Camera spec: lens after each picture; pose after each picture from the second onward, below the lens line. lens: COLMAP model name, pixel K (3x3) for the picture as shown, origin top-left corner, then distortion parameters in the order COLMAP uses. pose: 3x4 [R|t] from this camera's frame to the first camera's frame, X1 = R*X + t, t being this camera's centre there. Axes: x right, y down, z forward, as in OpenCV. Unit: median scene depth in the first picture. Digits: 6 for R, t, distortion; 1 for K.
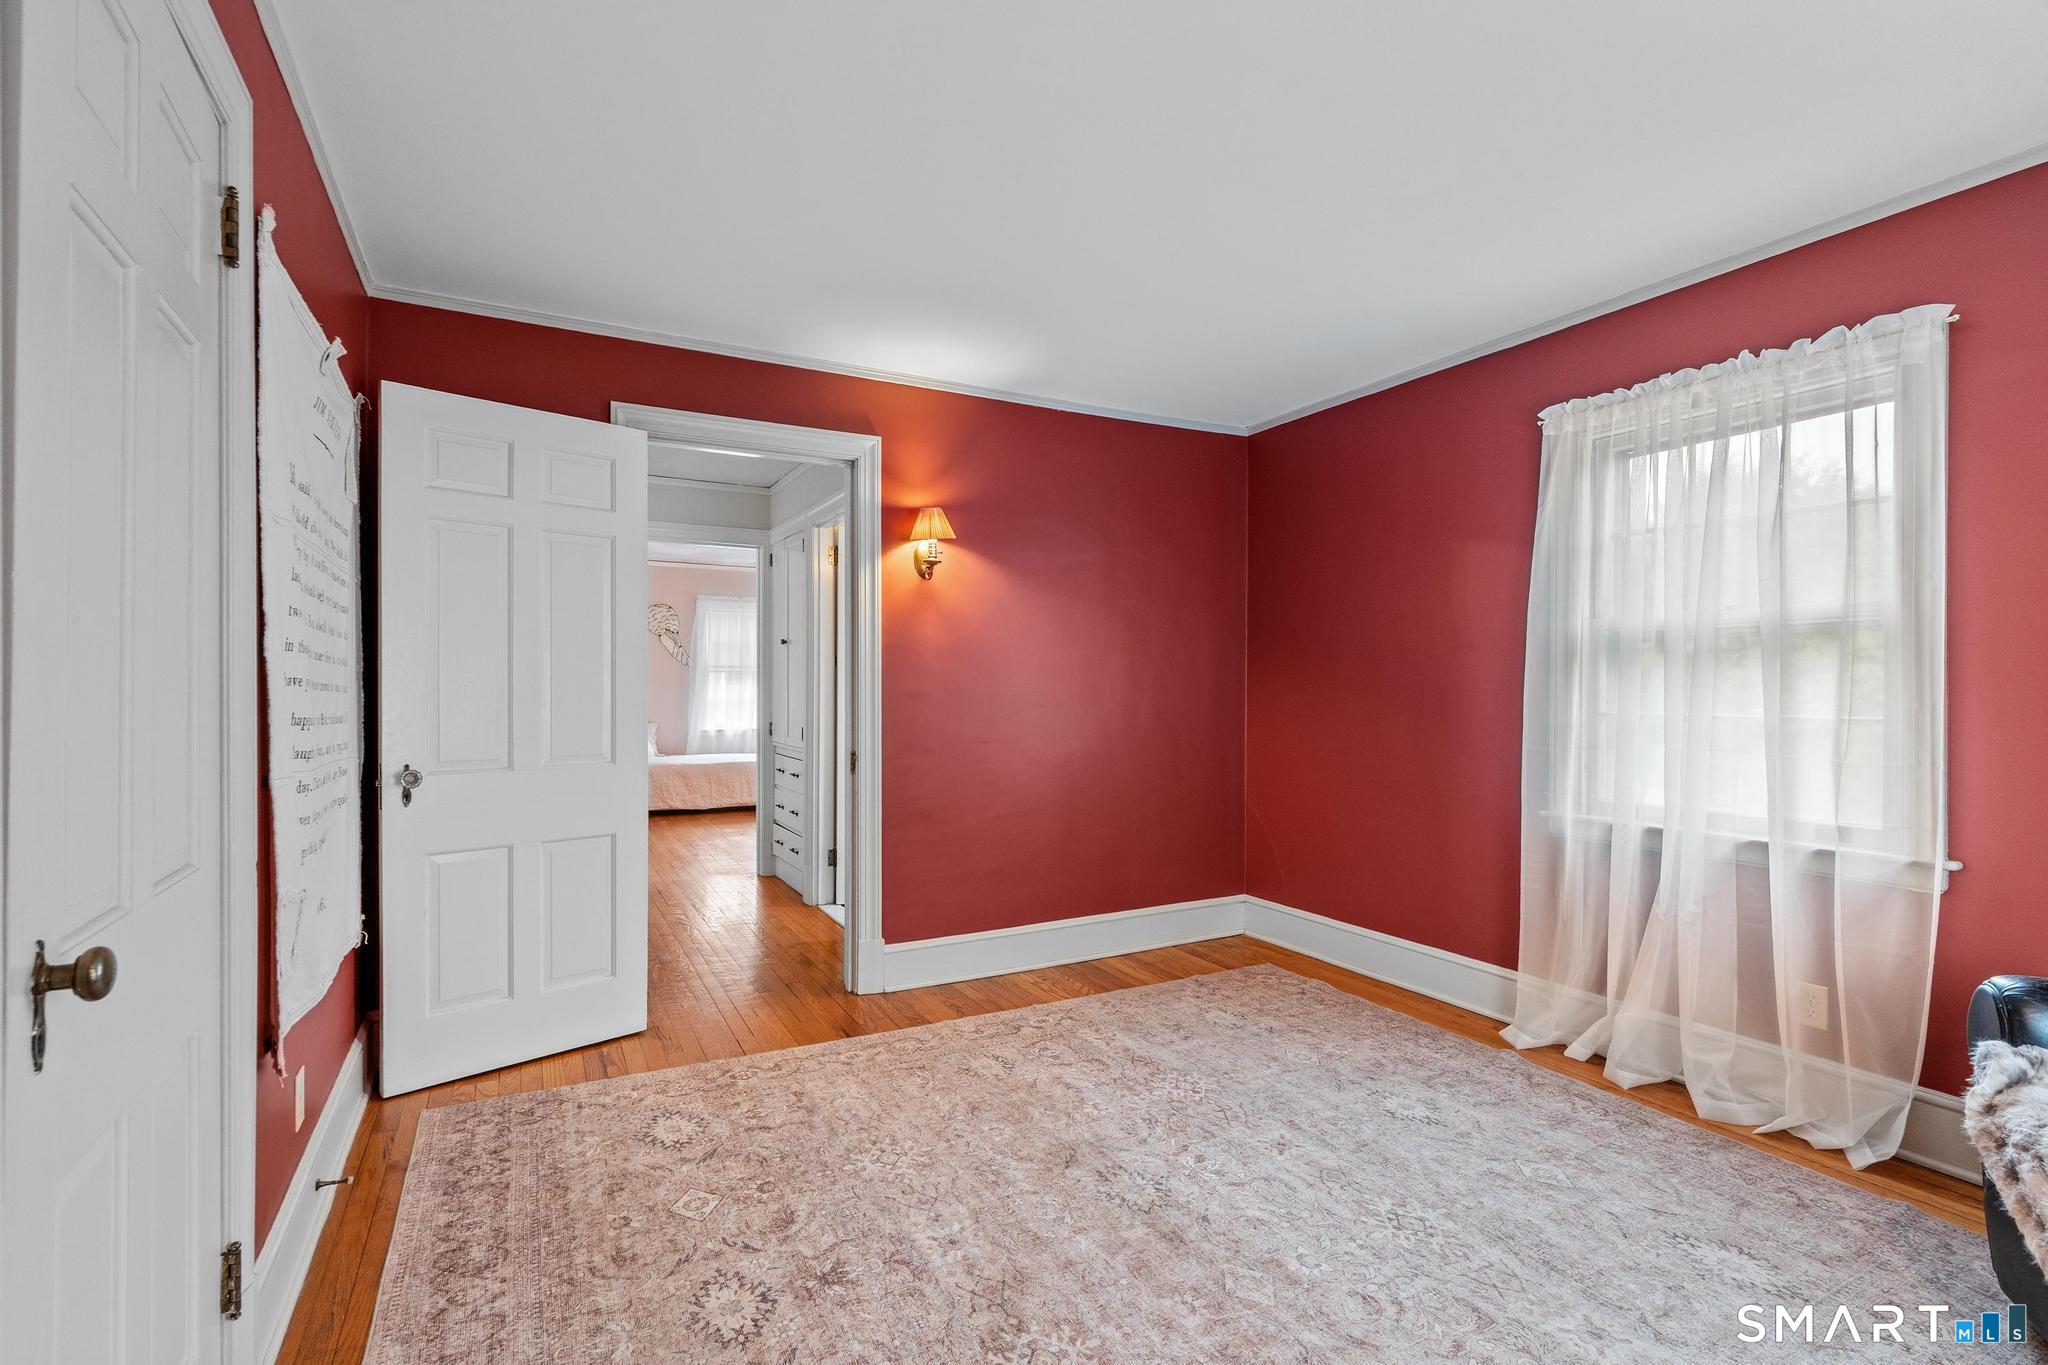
lens RADIAL K [[932.8, 0, 1030.0], [0, 932.8, 686.9], [0, 0, 1]] dist [-0.019739, 0.004363]
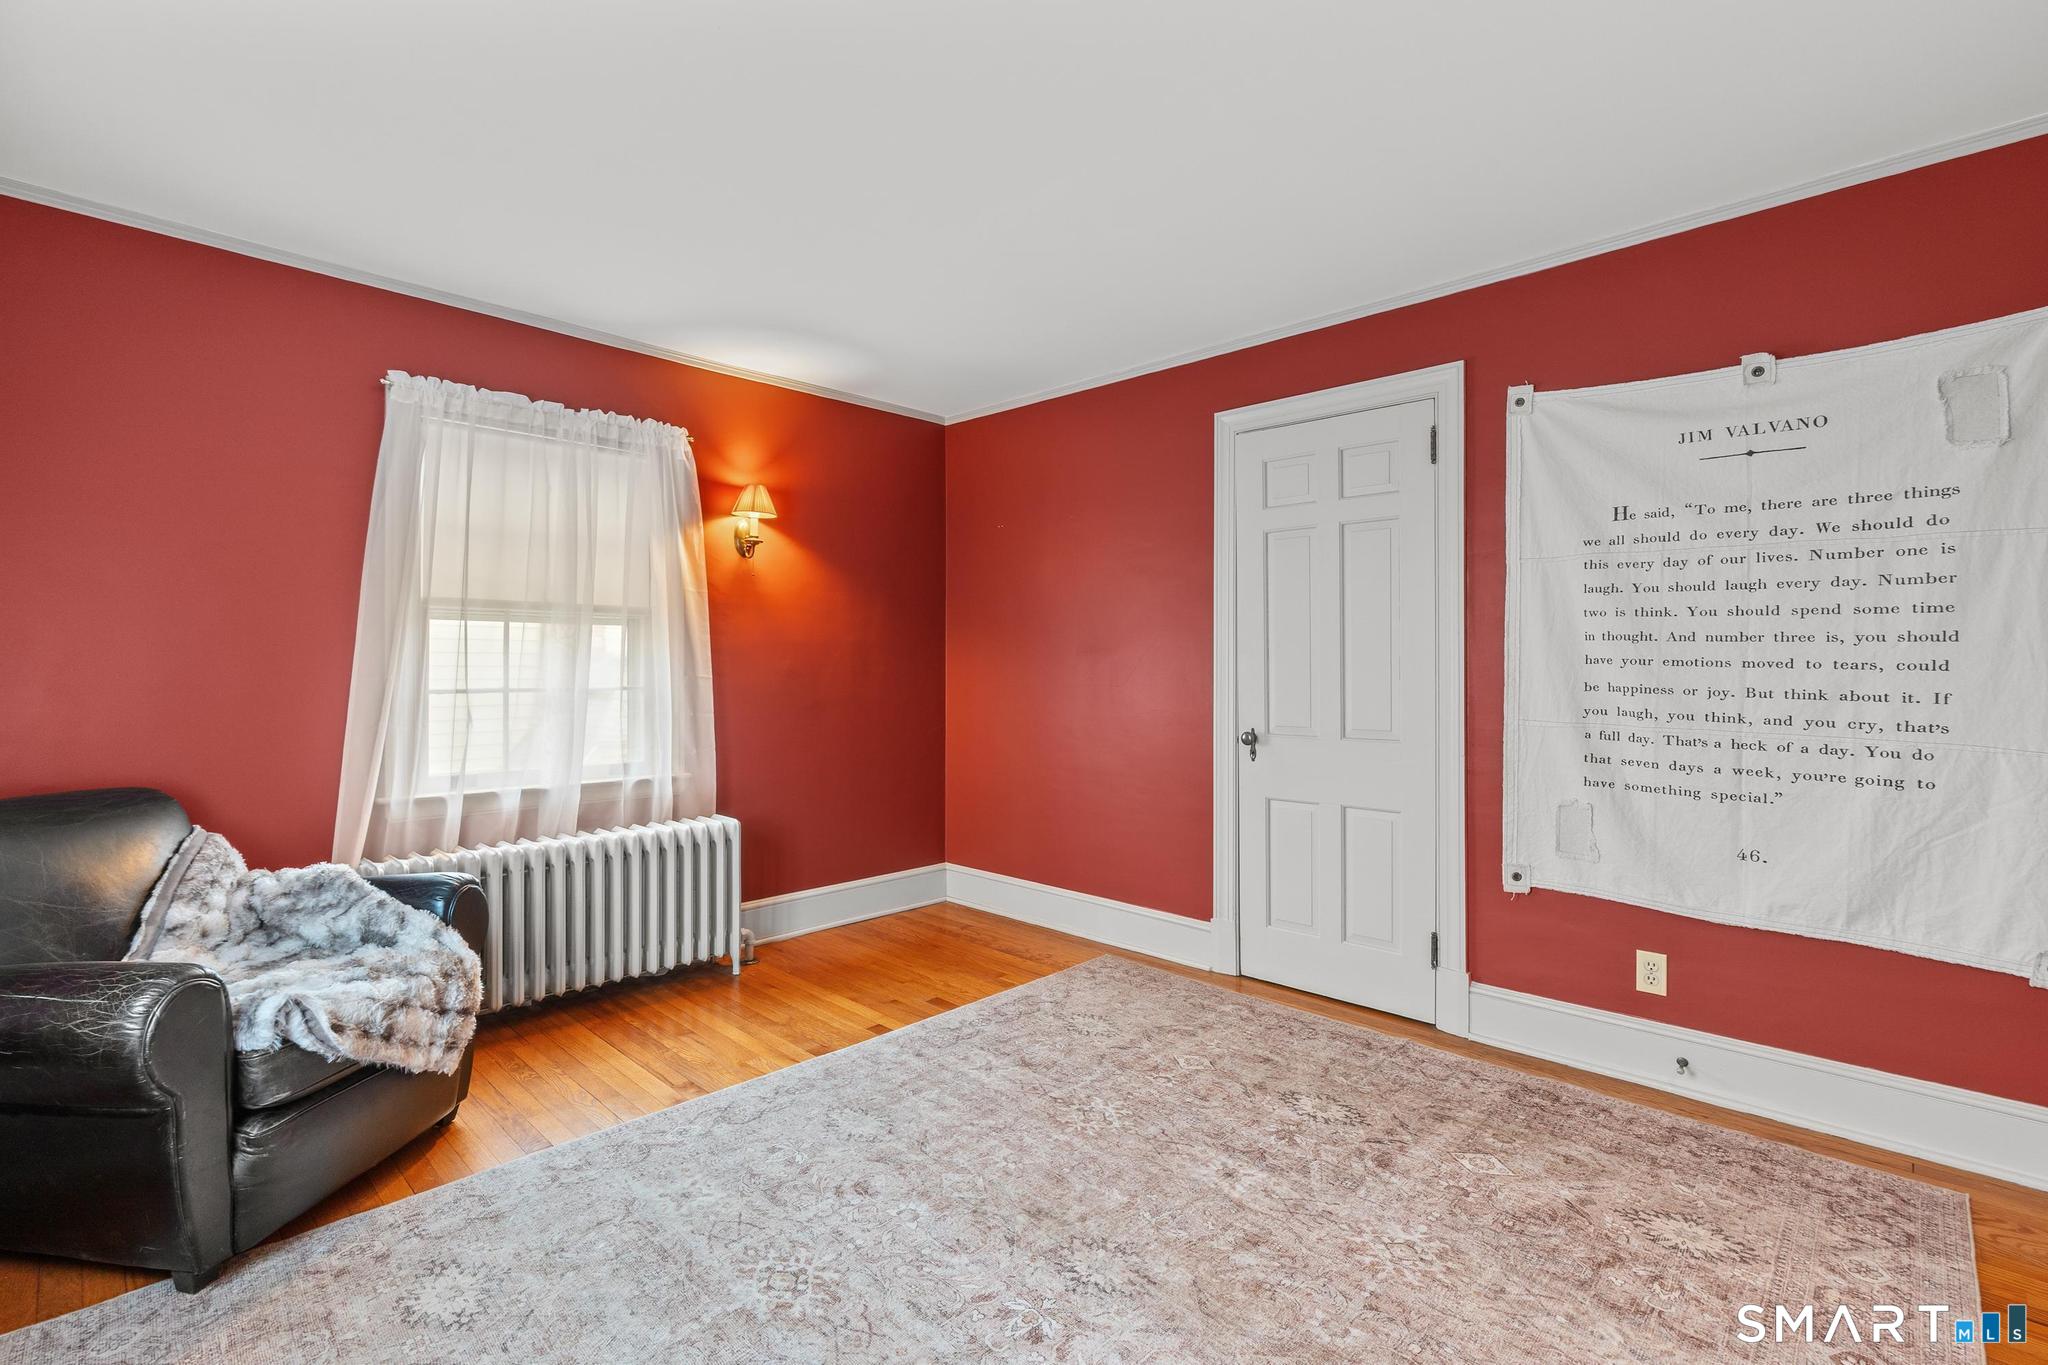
lens RADIAL K [[932.8, 0, 1021.9], [0, 932.8, 686.7], [0, 0, 1]] dist [-0.019739, 0.004363]
pose [[-0.953334, 0.003258, -0.301901, 0.462044], [-0.002537, 0.999820, 0.018802, 0.005397], [0.301908, 0.018690, -0.953154, 1.899296]]
